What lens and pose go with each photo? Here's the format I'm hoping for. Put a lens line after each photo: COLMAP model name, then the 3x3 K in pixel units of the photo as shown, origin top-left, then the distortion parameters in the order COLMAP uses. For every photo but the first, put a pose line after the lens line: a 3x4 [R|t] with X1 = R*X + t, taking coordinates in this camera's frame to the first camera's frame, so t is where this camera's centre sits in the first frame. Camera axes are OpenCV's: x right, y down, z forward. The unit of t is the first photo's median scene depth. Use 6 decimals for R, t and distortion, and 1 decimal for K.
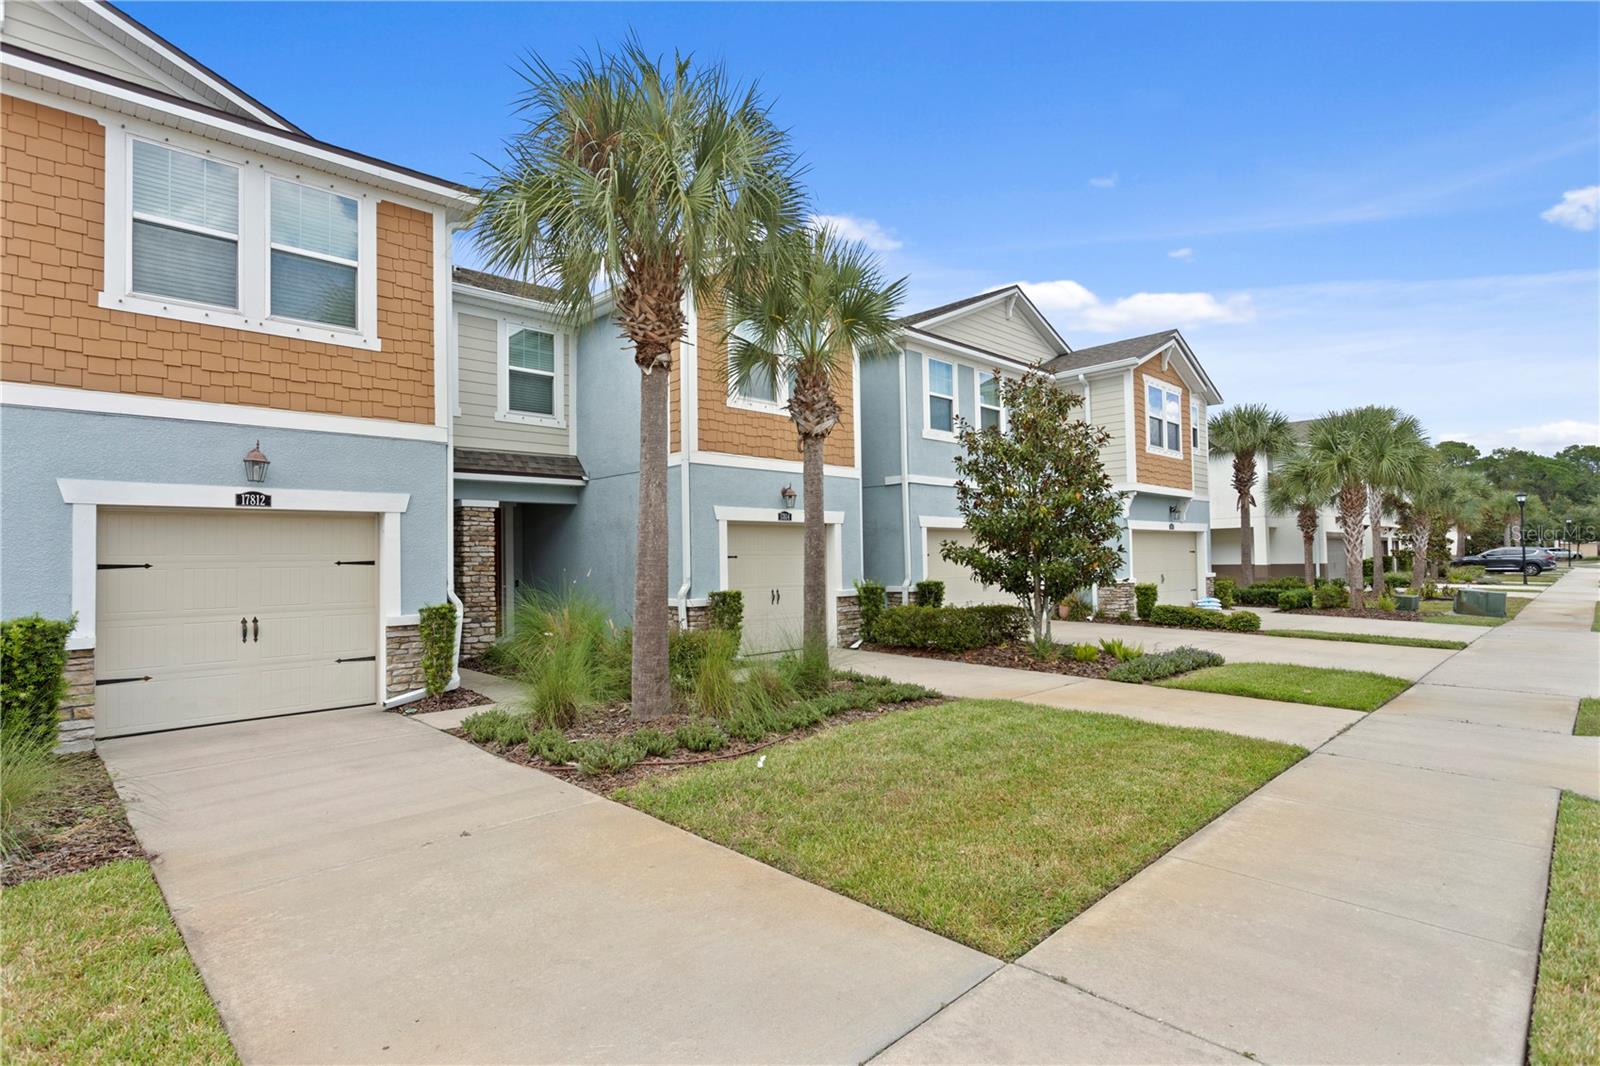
lens RADIAL K [[792.1, 0, 784.2], [0, 792.1, 539.1], [0, 0, 1]] dist [0.000890, 0.001554]
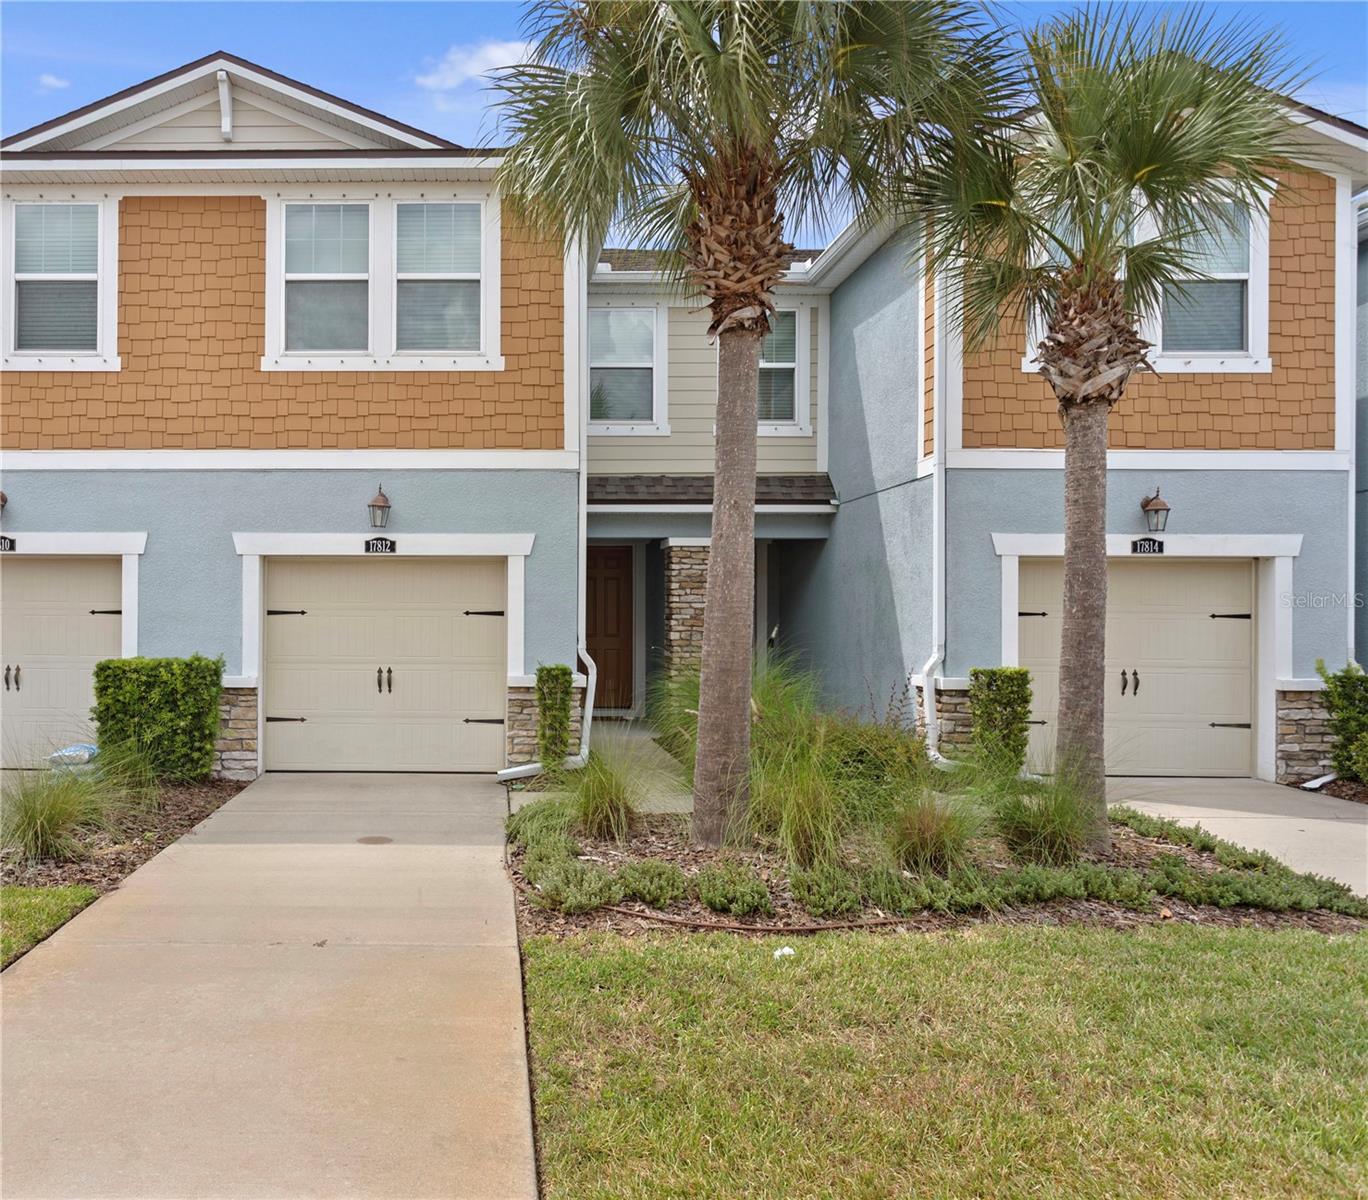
lens RADIAL K [[971.7, 0, 479.8], [0, 971.7, 612.4], [0, 0, 1]] dist [-0.004611, 0.002444]
pose [[0.712779, 0.016849, -0.701186, 0.242290], [0.001884, 0.999662, 0.025936, 0.000872], [0.701386, -0.019807, 0.712506, 0.232698]]
